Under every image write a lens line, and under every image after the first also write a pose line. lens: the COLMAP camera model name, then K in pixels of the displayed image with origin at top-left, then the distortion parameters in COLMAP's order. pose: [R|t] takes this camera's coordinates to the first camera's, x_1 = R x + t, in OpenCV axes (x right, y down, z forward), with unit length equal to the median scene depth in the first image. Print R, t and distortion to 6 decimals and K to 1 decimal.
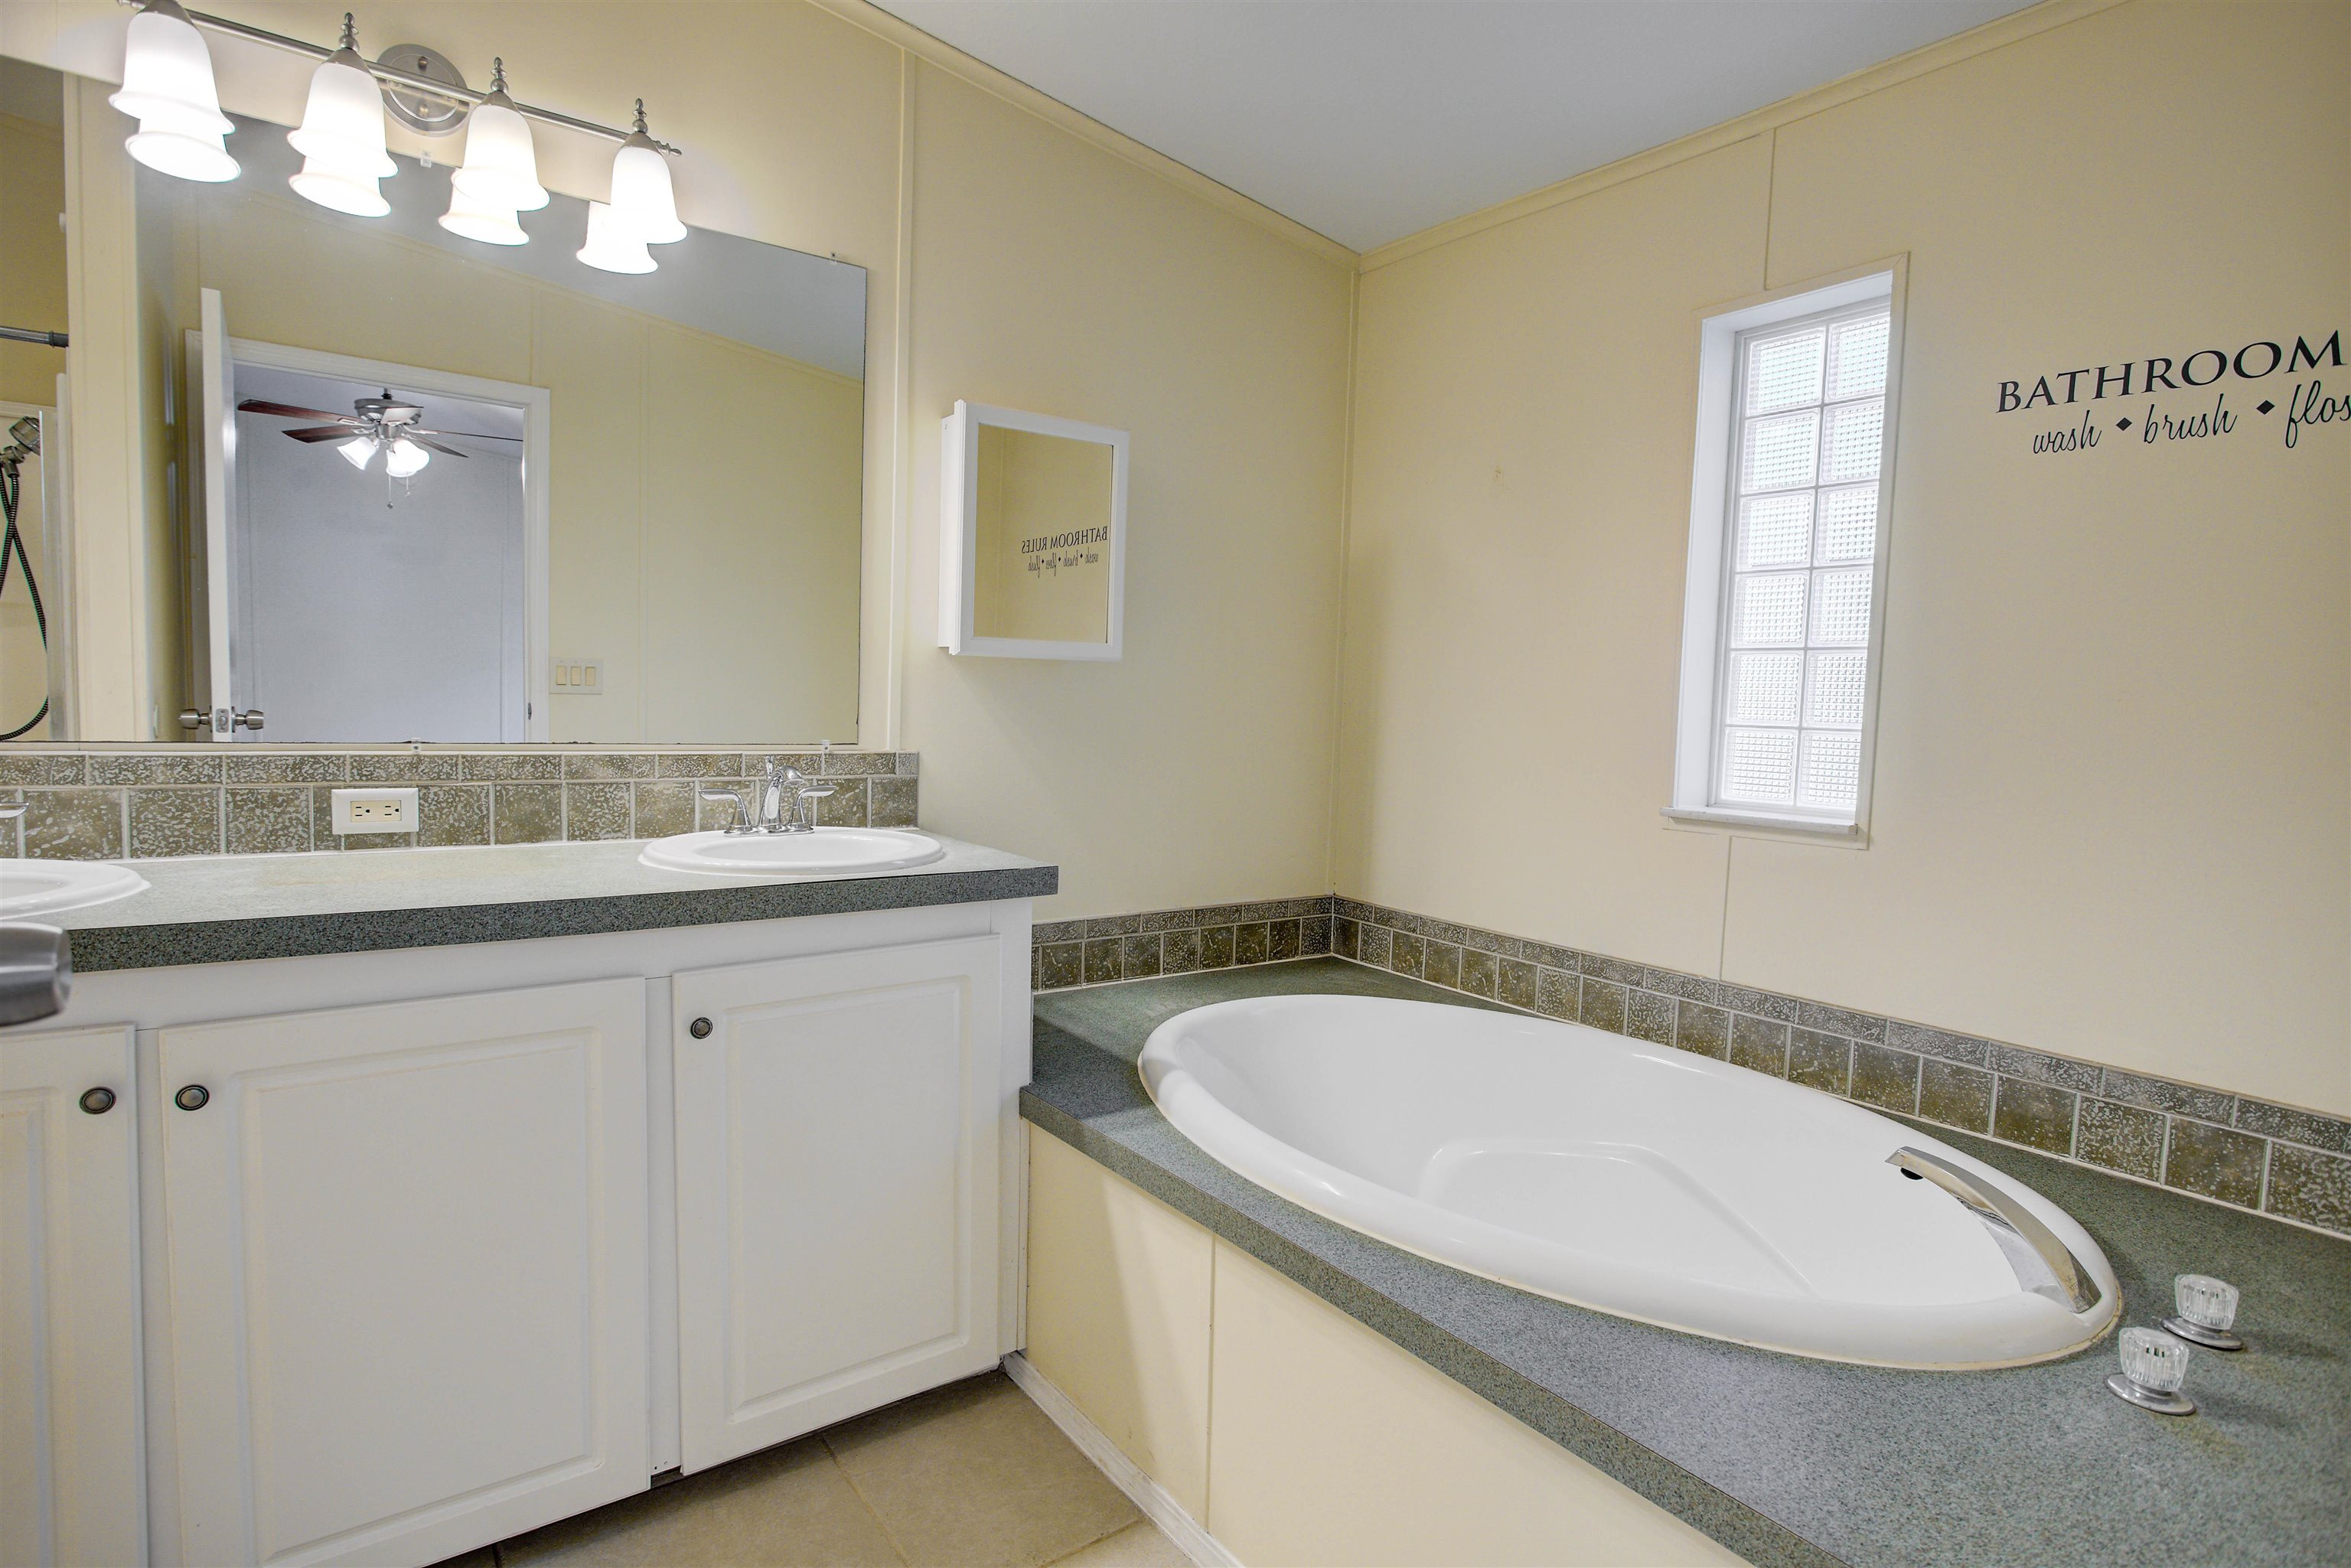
lens RADIAL K [[1175.7, 0, 1171.7], [0, 1175.7, 784.3], [0, 0, 1]] dist [-0.021079, 0.008625]
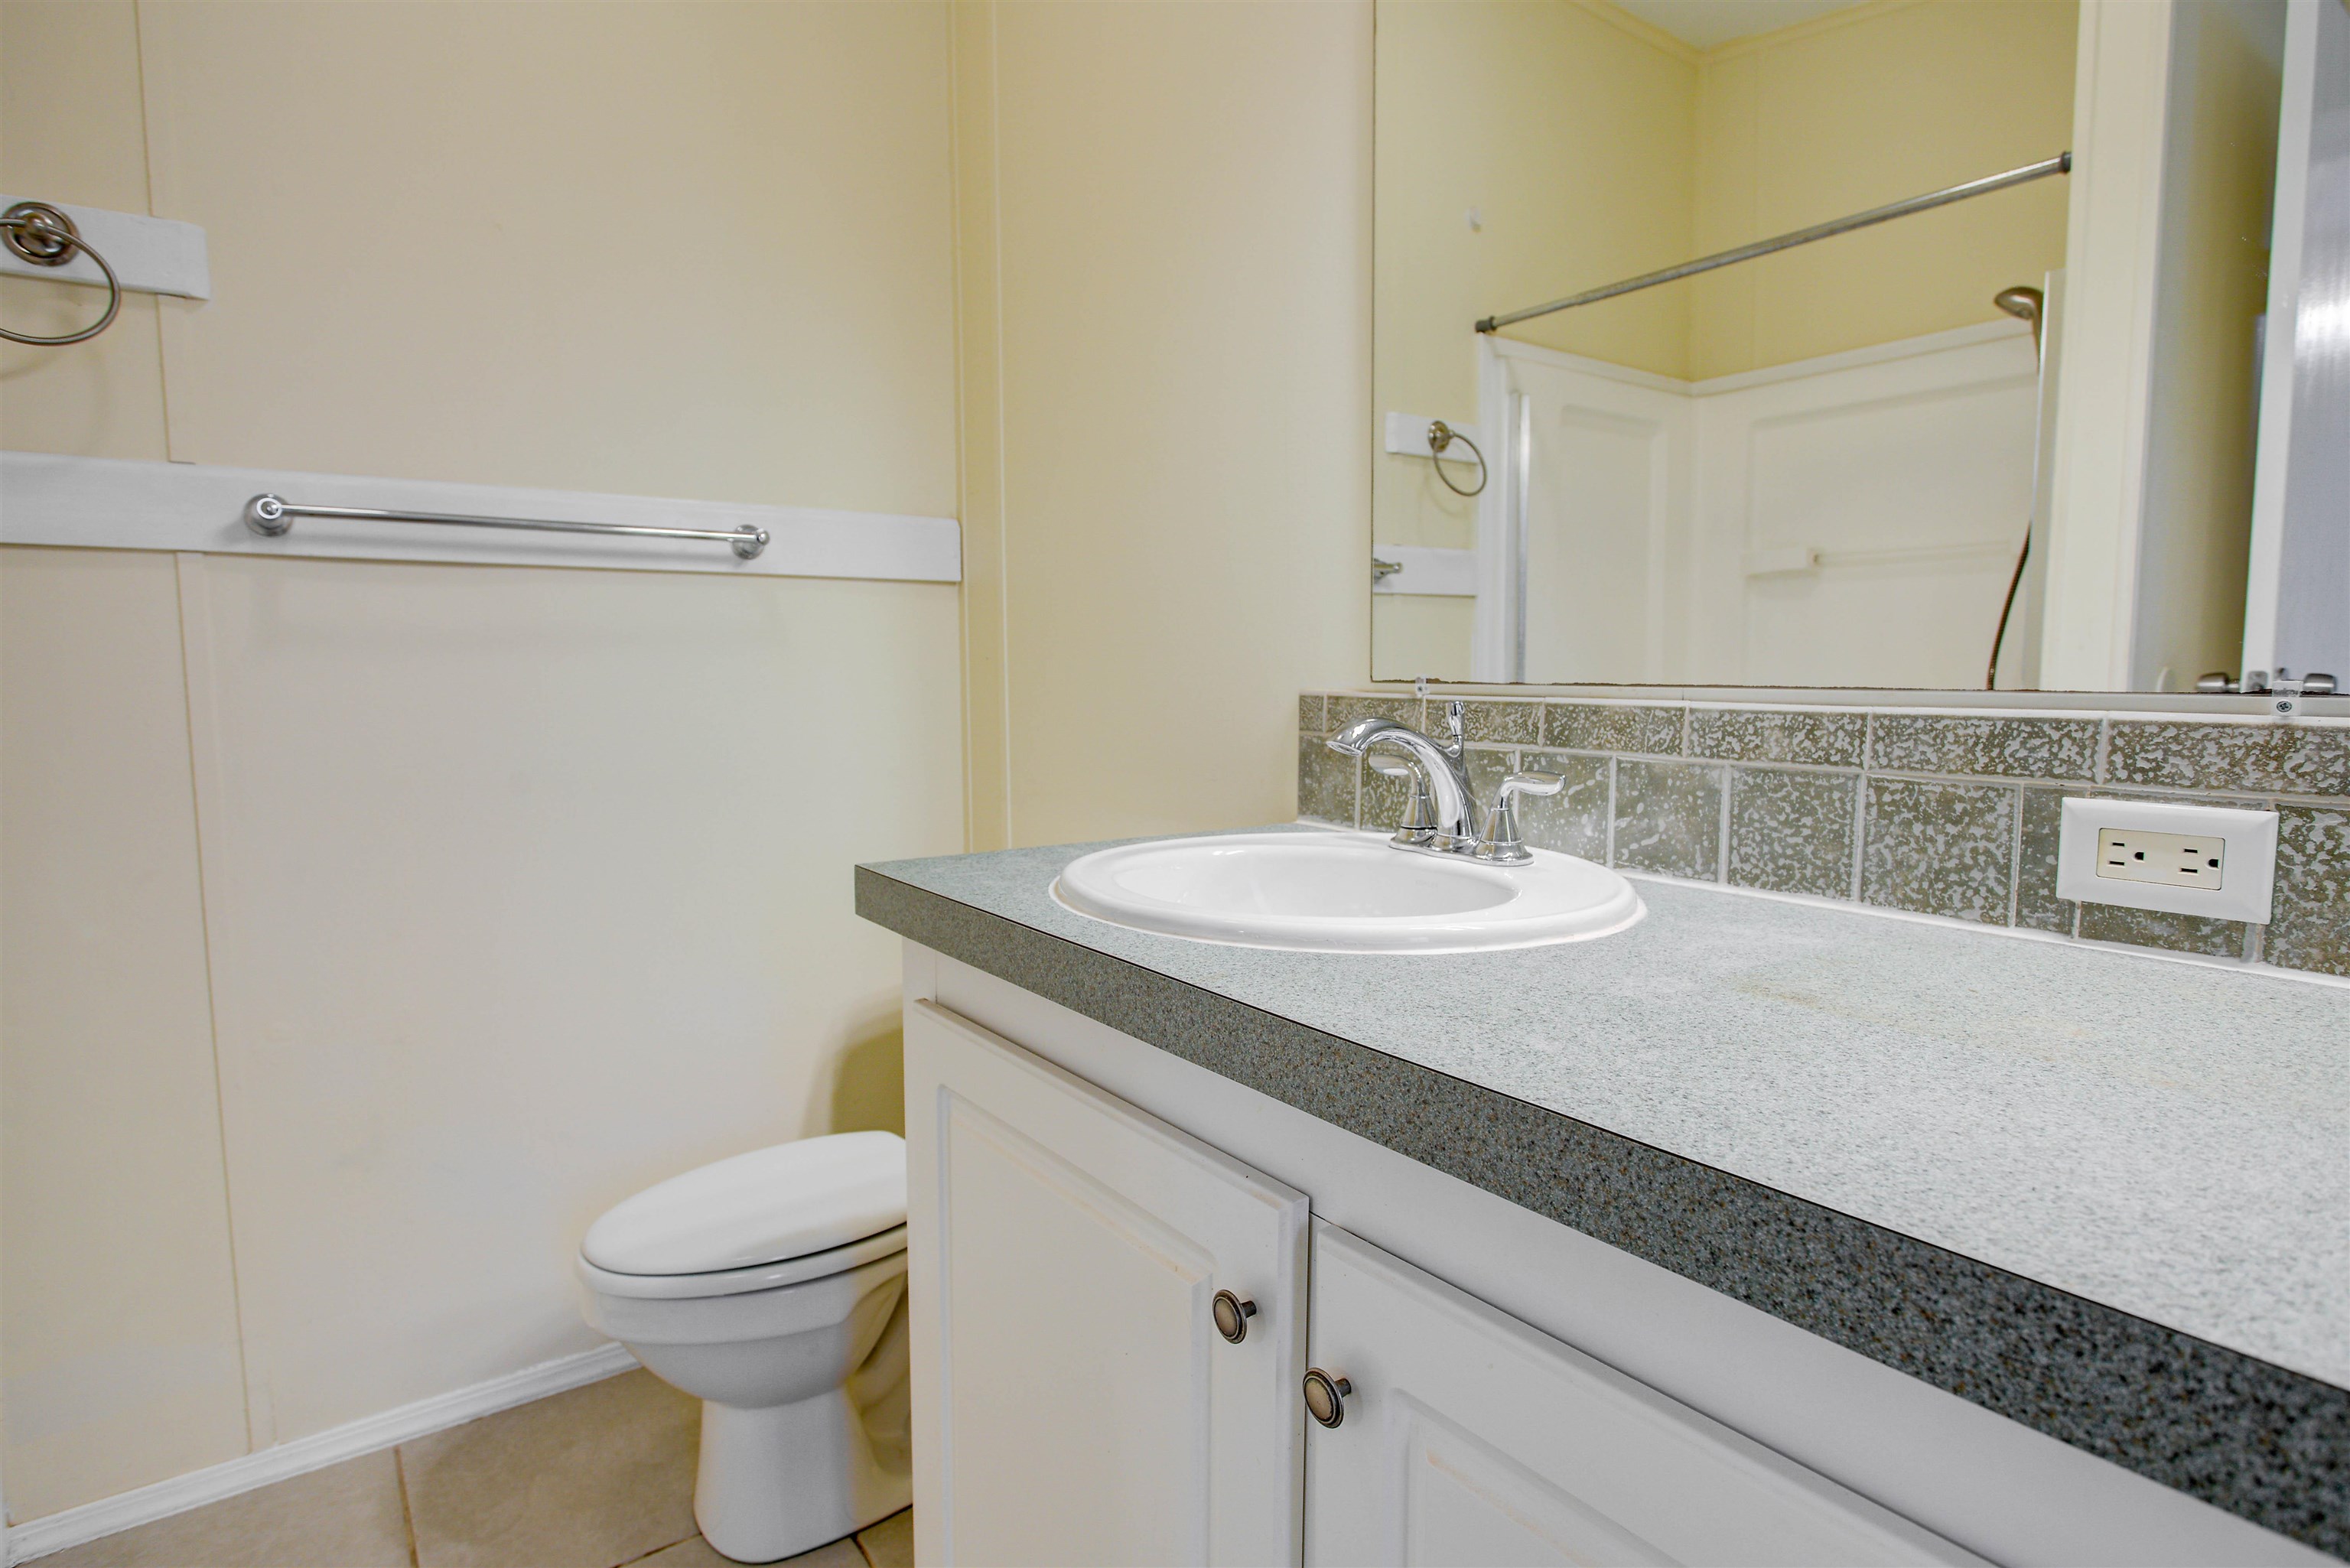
lens RADIAL K [[1228.3, 0, 1176.4], [0, 1228.3, 780.5], [0, 0, 1]] dist [-0.017405, 0.007800]
pose [[0.001133, 0.059255, -0.998242, -0.261521], [-0.071740, 0.995676, 0.059021, -0.004965], [0.997423, 0.071547, 0.005379, 0.668654]]
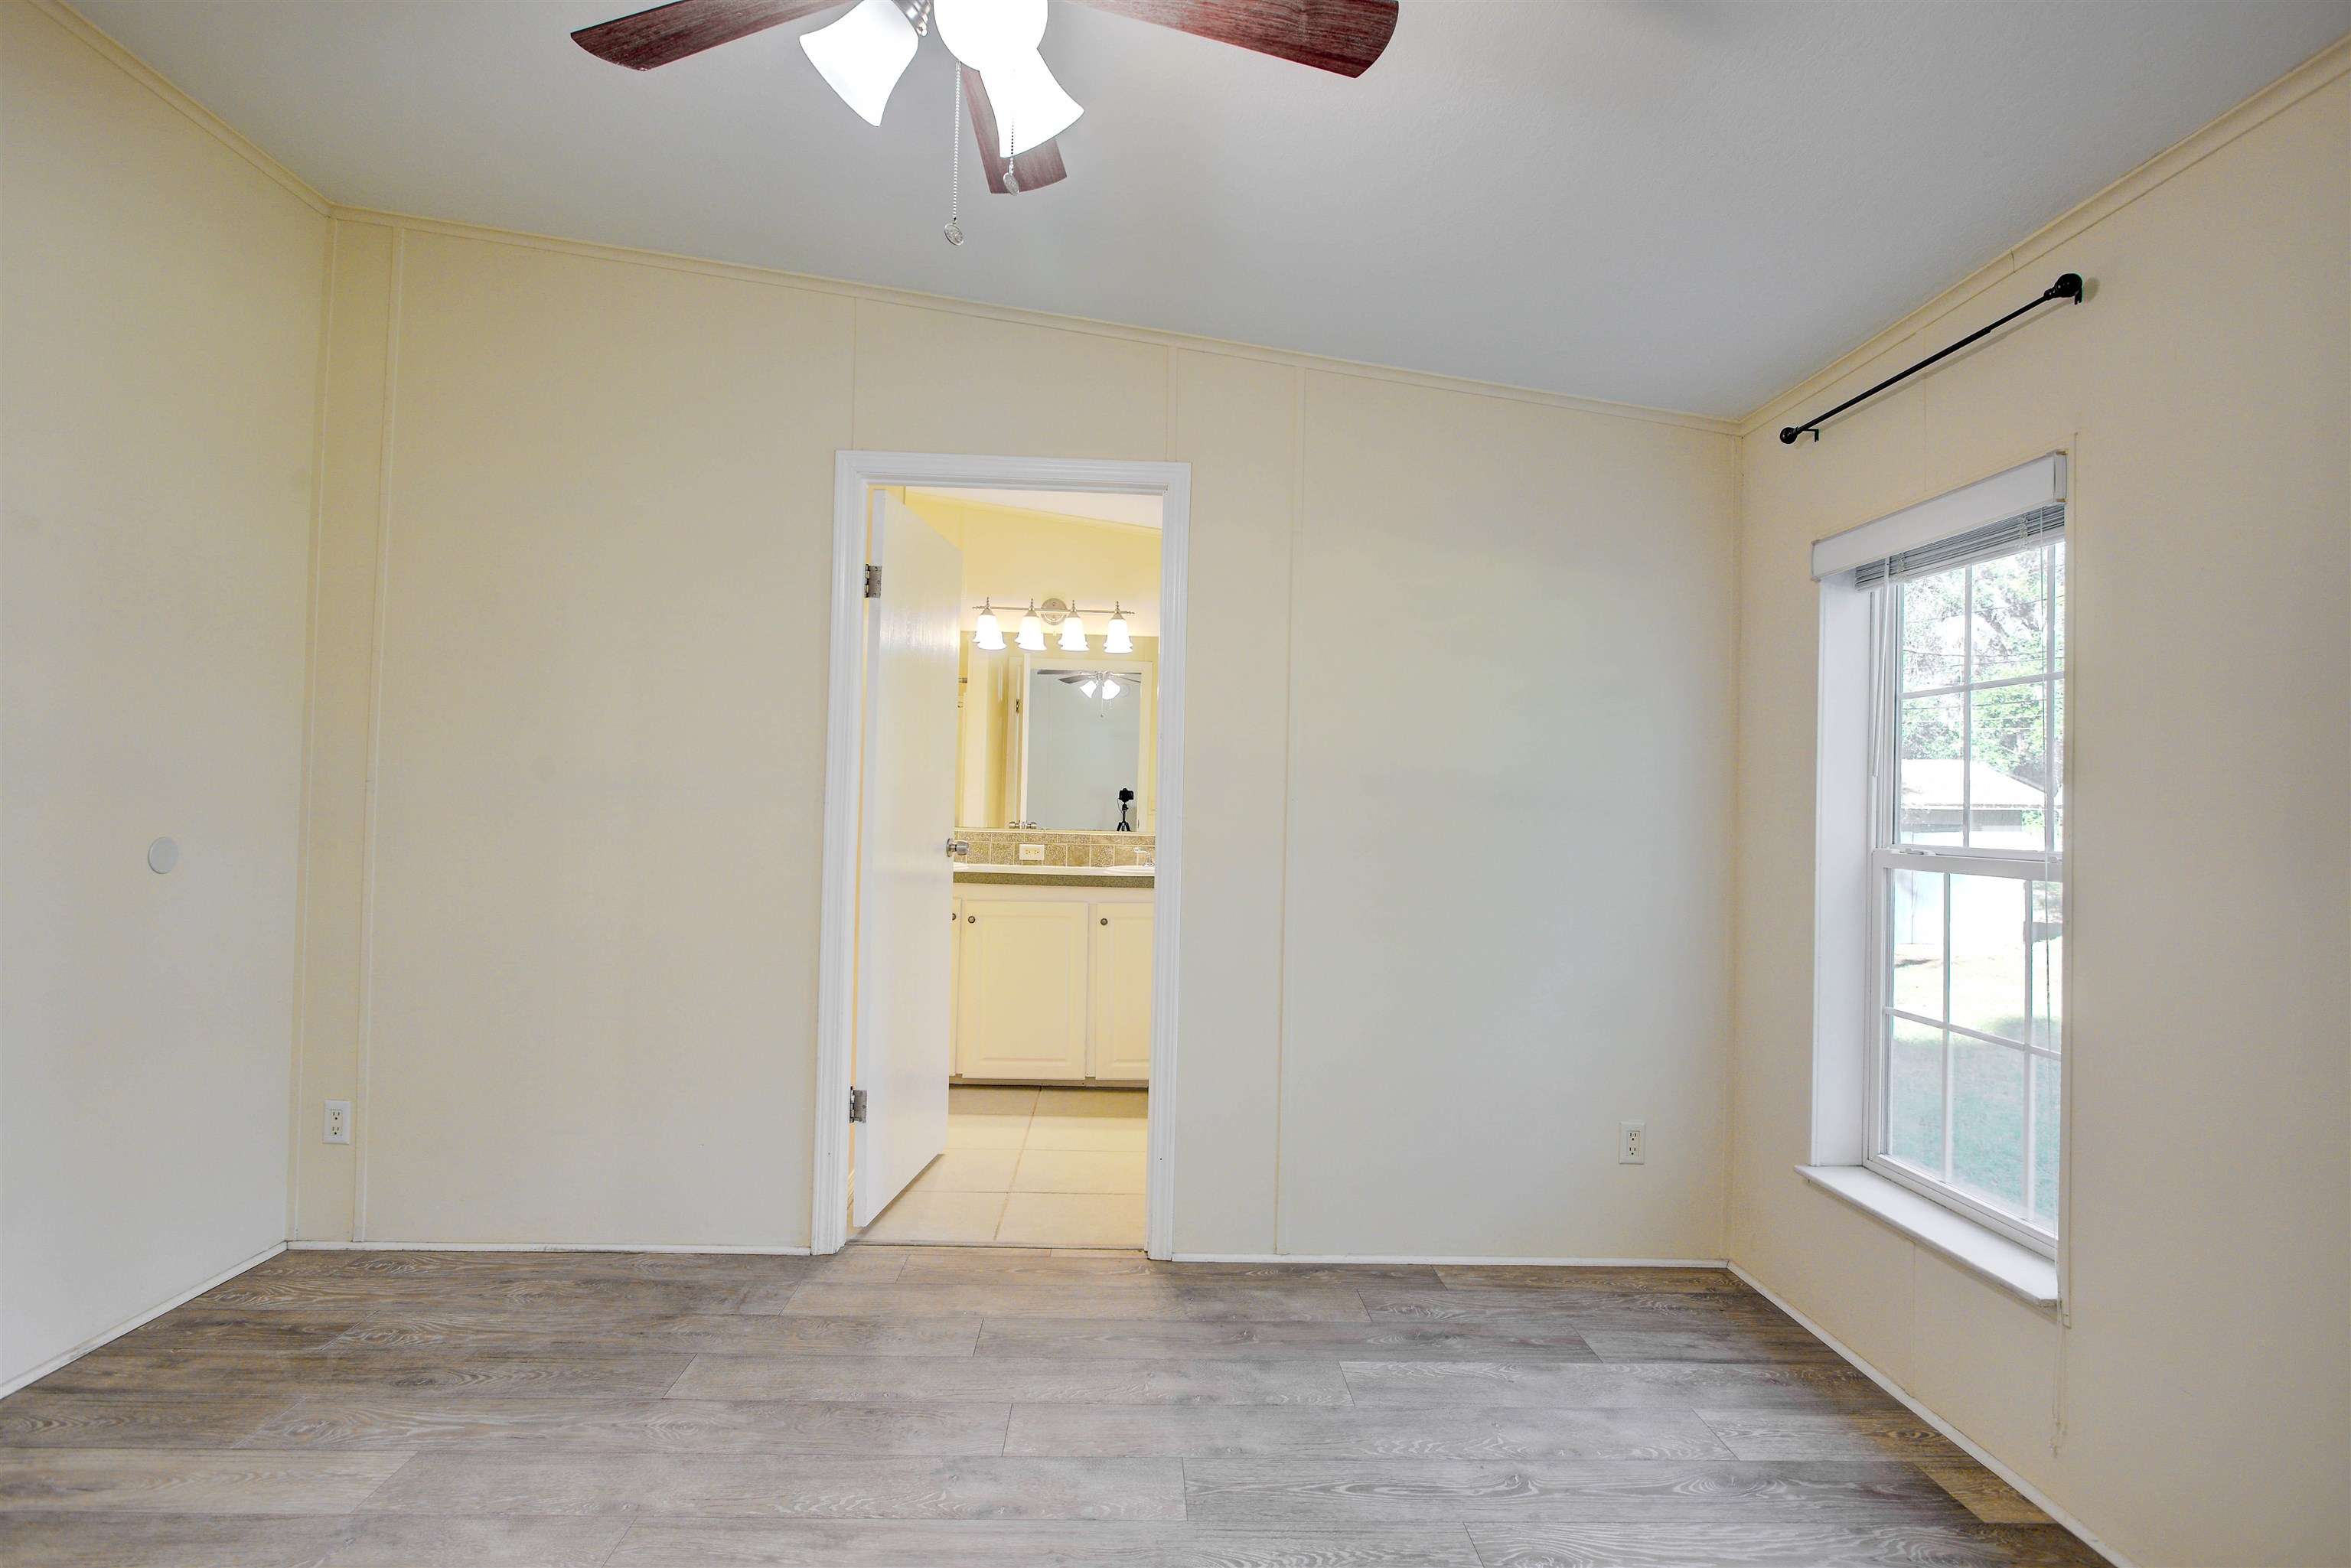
lens RADIAL K [[1175.7, 0, 1171.7], [0, 1175.7, 784.3], [0, 0, 1]] dist [-0.021079, 0.008625]
pose [[0.827053, -0.024675, -0.561583, 1.304229], [-0.037297, 0.994426, -0.098621, 0.134674], [0.560886, 0.102510, 0.821522, -1.278226]]
